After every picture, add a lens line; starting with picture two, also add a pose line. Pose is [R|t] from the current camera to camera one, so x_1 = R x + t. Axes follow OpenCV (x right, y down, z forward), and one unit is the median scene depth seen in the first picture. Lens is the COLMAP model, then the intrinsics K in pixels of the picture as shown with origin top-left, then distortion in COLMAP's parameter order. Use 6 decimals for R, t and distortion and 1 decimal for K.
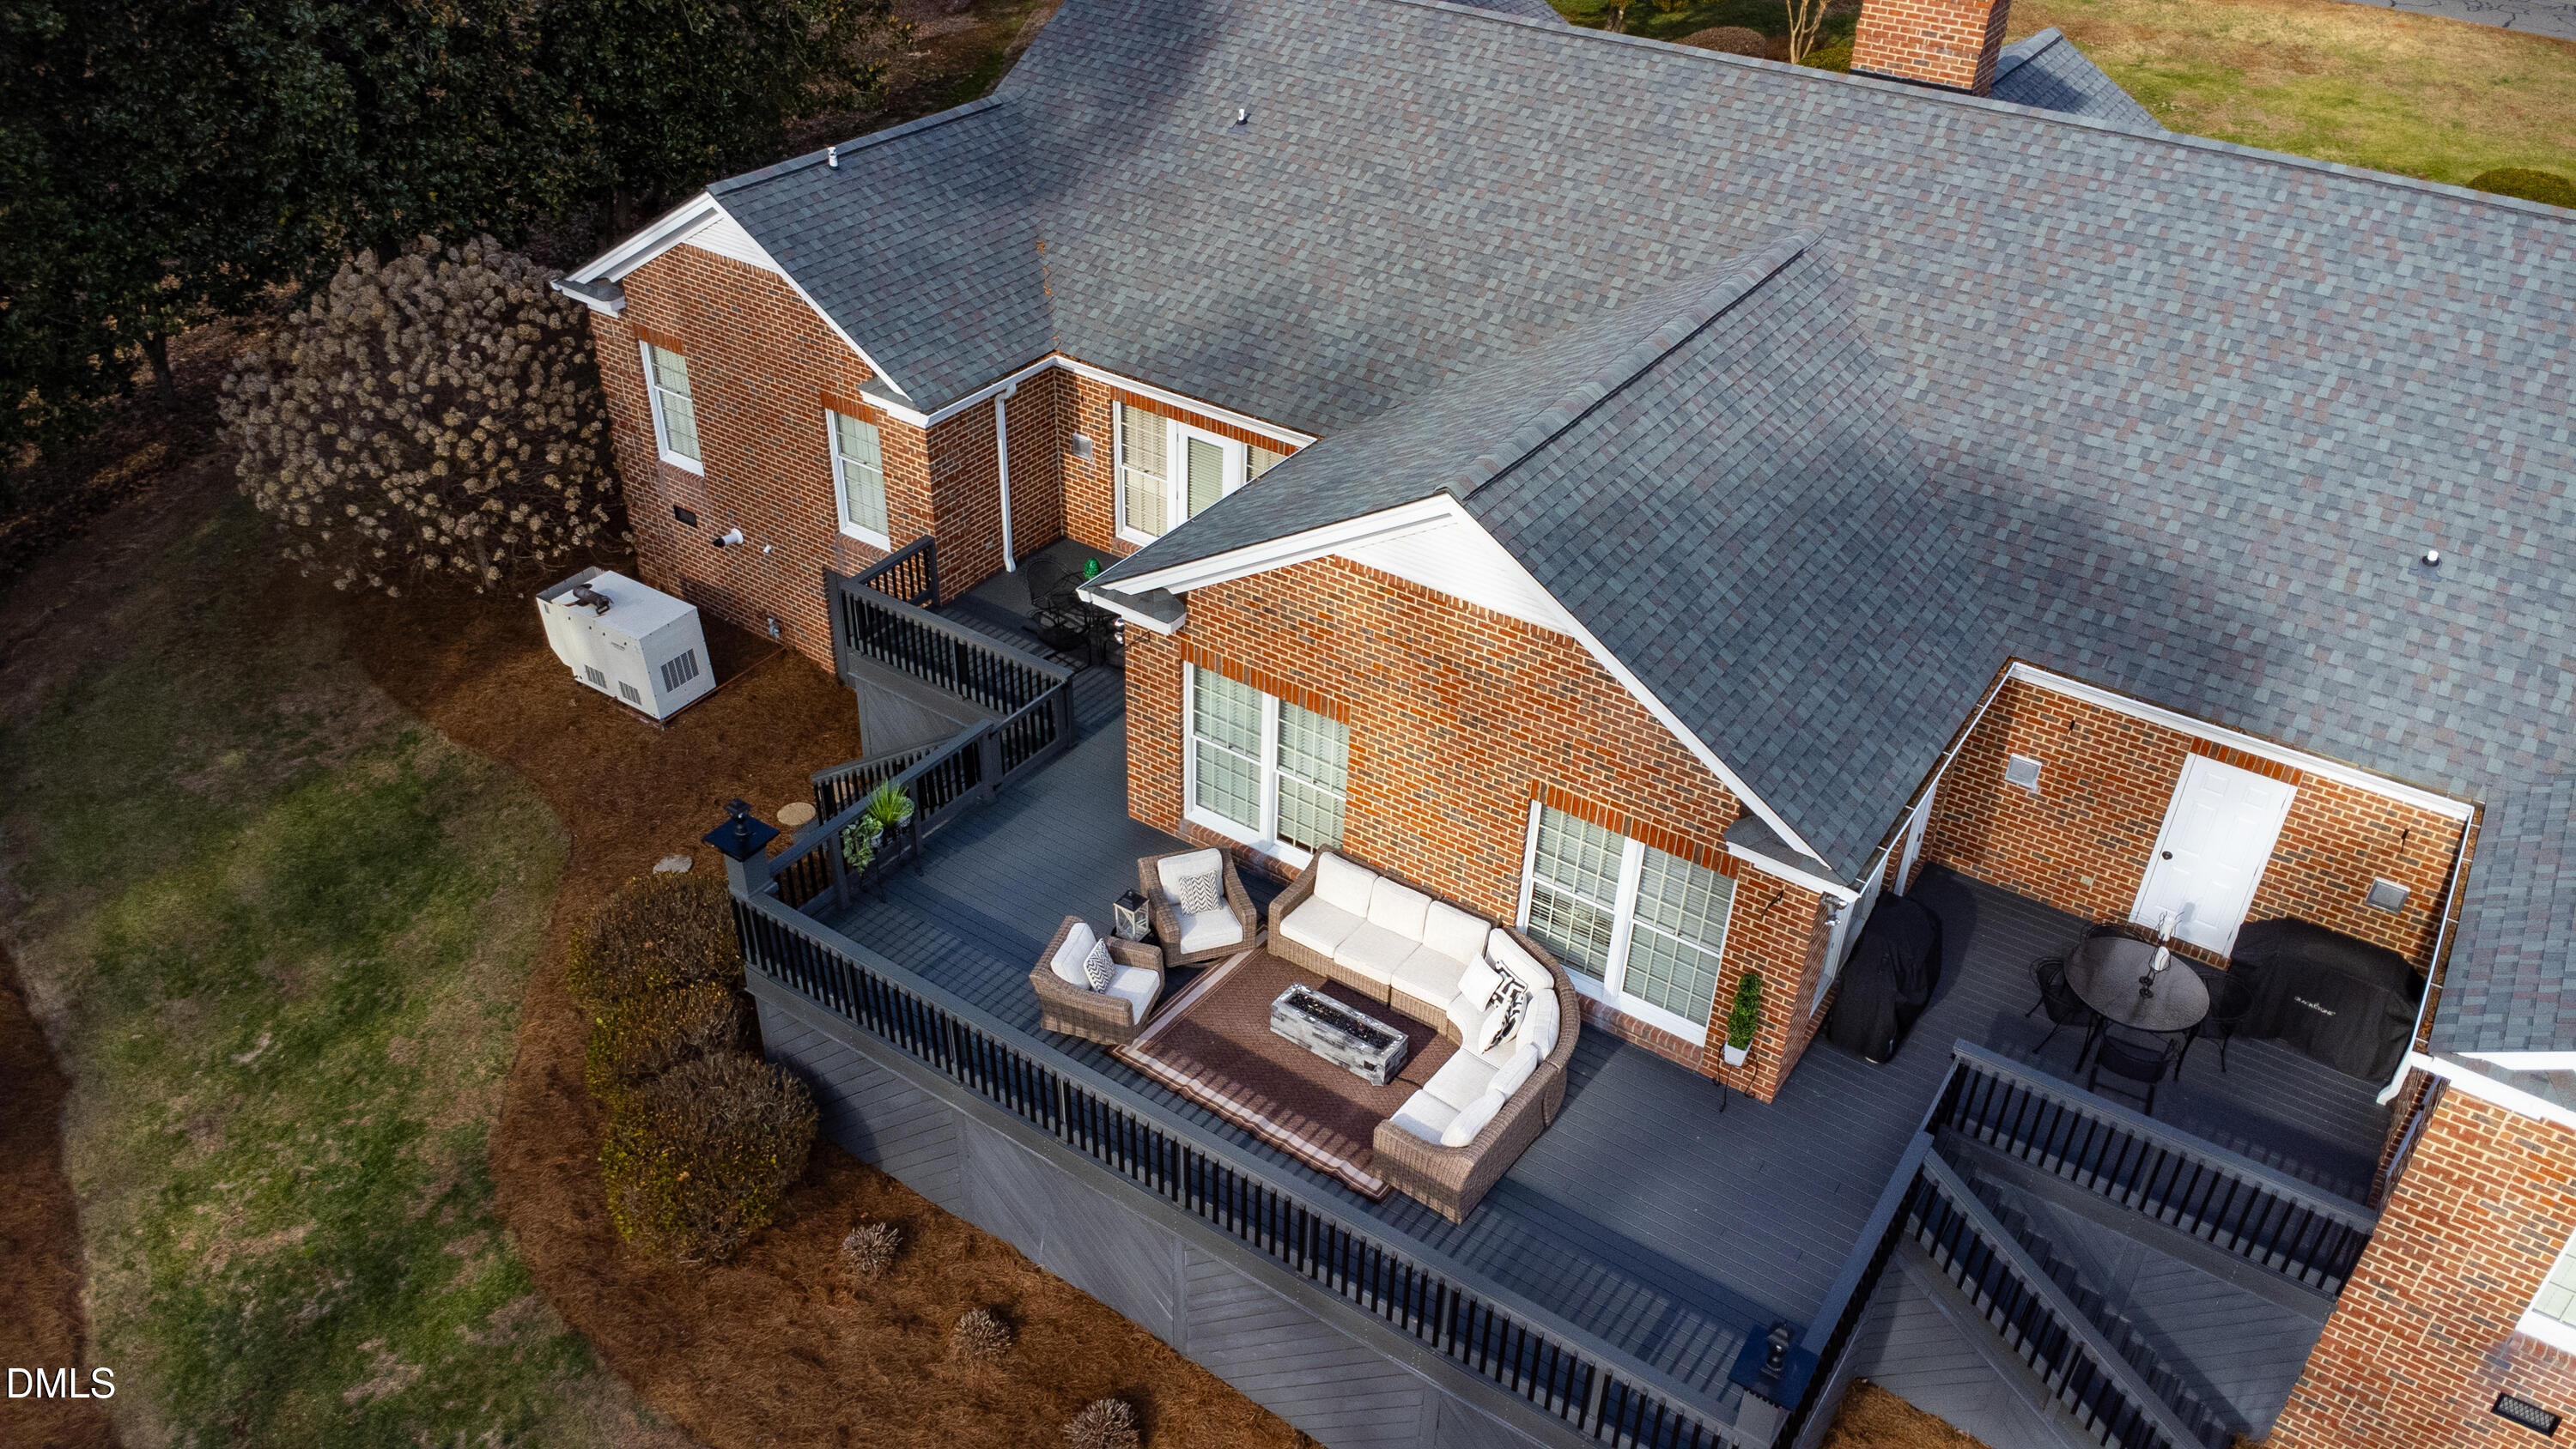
lens RADIAL K [[1859.5, 0, 1271.4], [0, 1859.5, 724.7], [0, 0, 1]] dist [-0.002013, 0.005036]
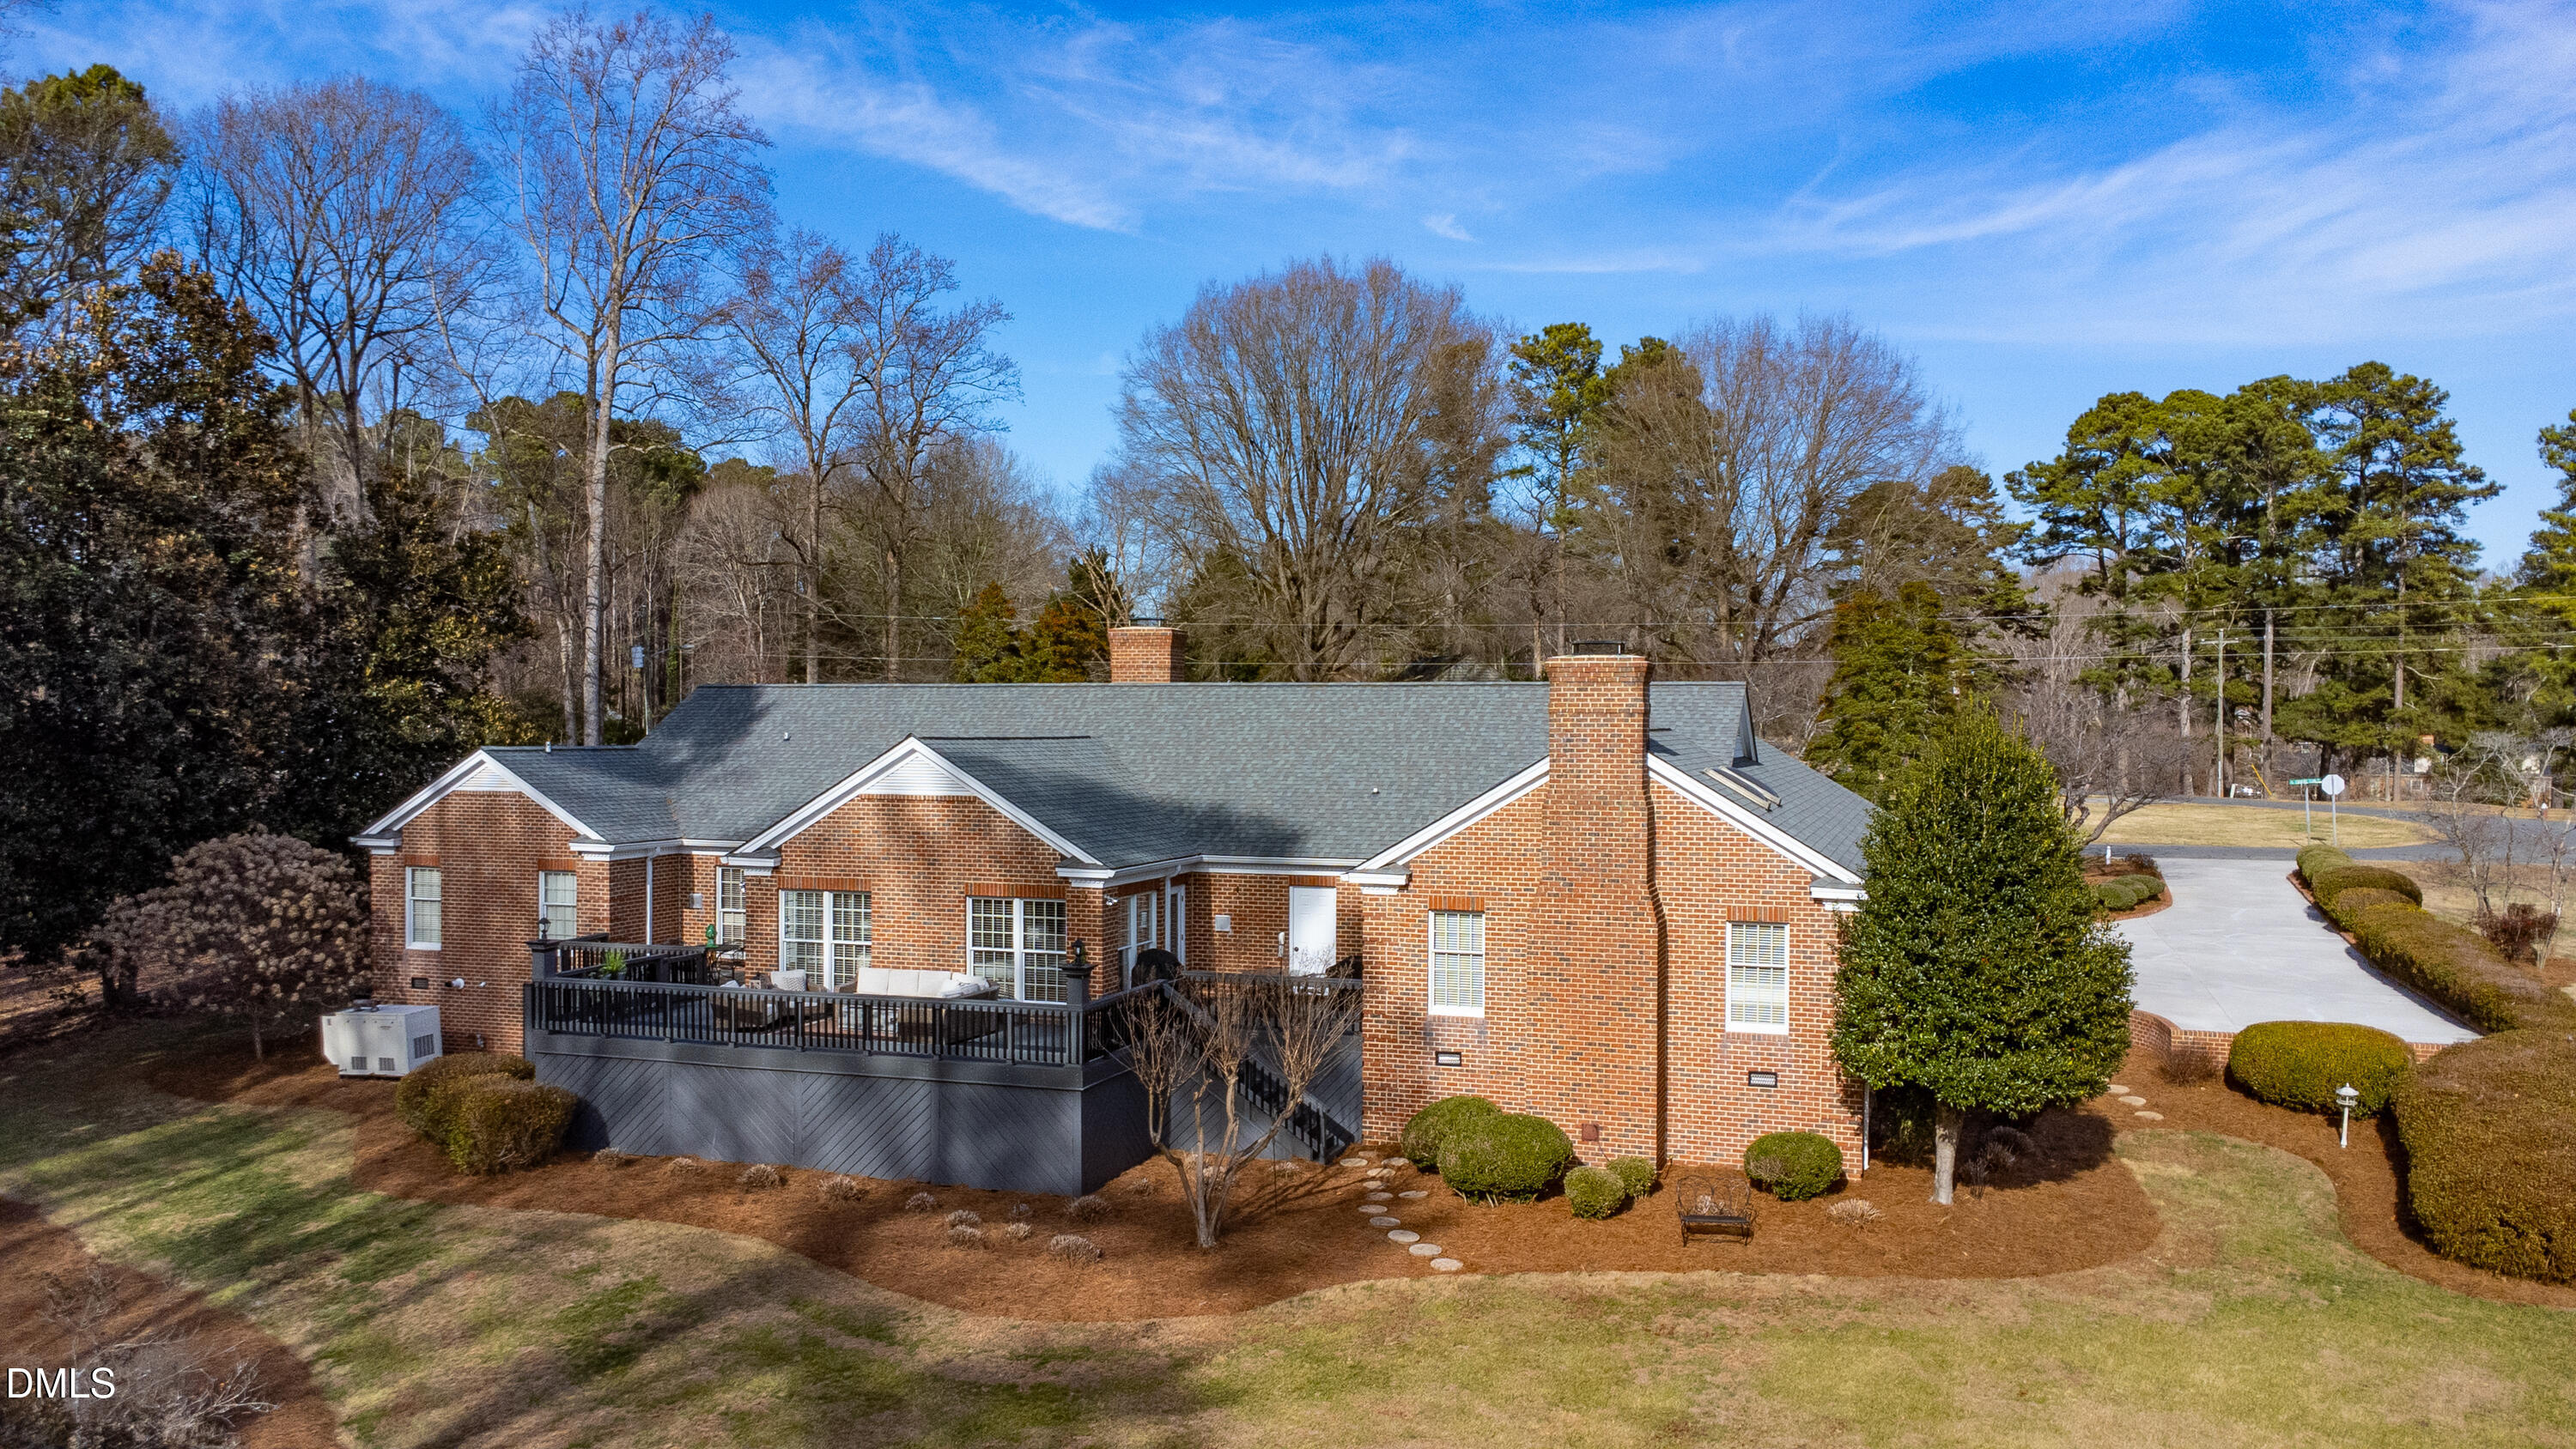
lens RADIAL K [[1859.5, 0, 1271.4], [0, 1859.5, 724.7], [0, 0, 1]] dist [-0.002013, 0.005036]
pose [[0.959585, -0.031631, 0.279637, -0.070583], [0.176745, 0.840984, -0.511377, 0.680739], [-0.218995, 0.540134, 0.812586, -0.567141]]
